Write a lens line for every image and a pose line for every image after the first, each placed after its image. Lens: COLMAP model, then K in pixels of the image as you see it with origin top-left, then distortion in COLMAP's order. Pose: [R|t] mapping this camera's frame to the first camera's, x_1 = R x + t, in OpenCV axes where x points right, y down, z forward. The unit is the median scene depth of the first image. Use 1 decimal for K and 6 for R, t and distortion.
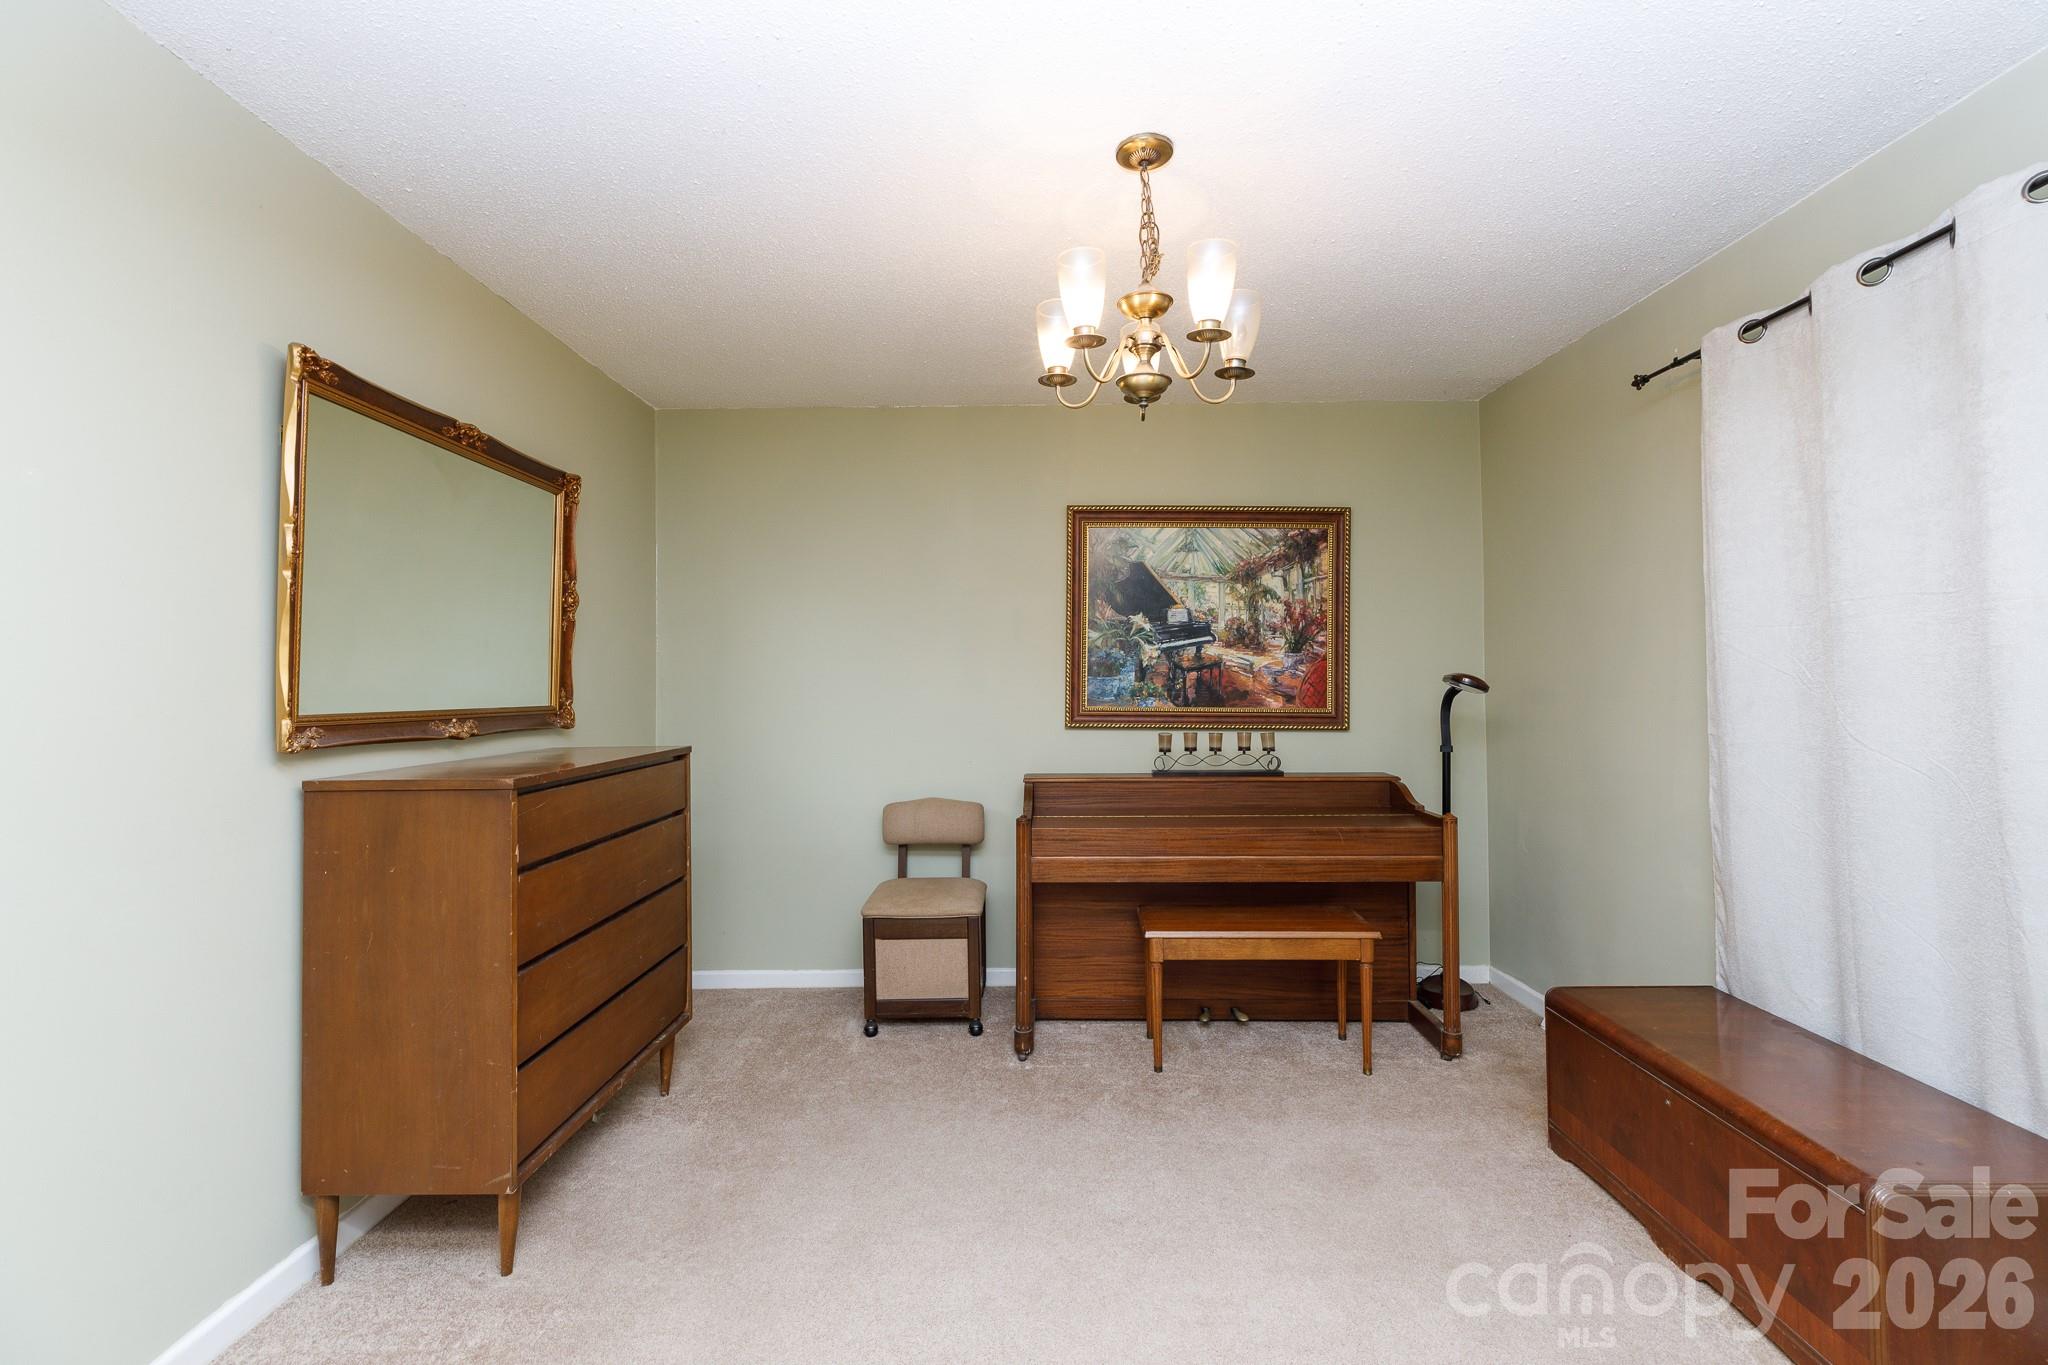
lens RADIAL K [[913.6, 0, 1030.0], [0, 913.6, 677.8], [0, 0, 1]] dist [0.003836, -0.000413]
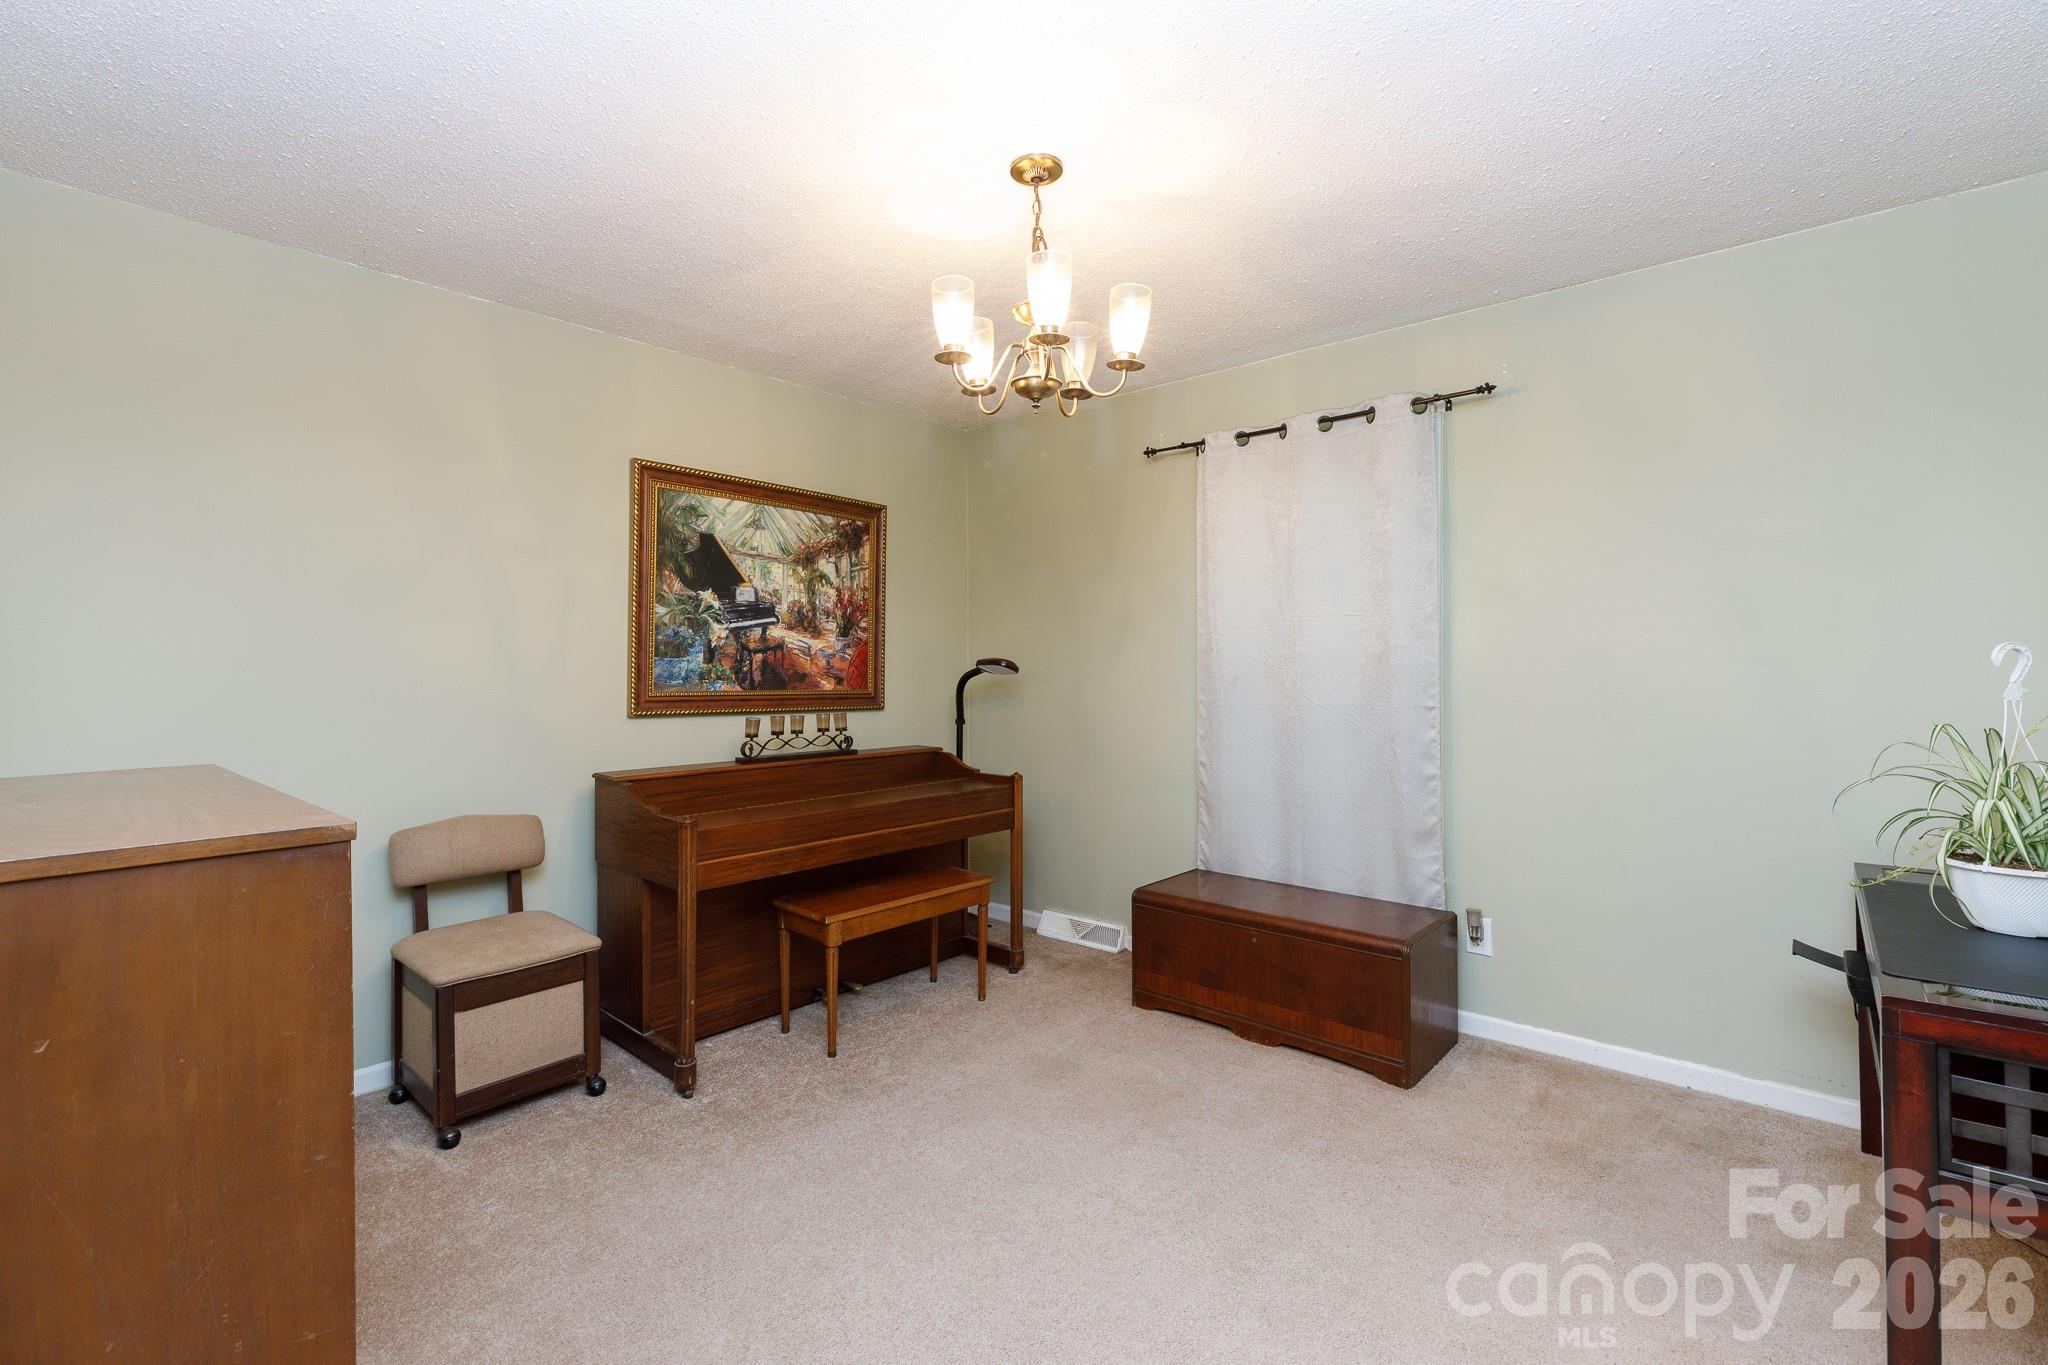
lens RADIAL K [[913.6, 0, 1030.1], [0, 913.6, 674.8], [0, 0, 1]] dist [0.003836, -0.000413]
pose [[0.651450, -0.003818, 0.758682, -0.369000], [-0.006073, 0.999929, 0.010248, 0.004140], [-0.758667, -0.011284, 0.651381, 0.153779]]
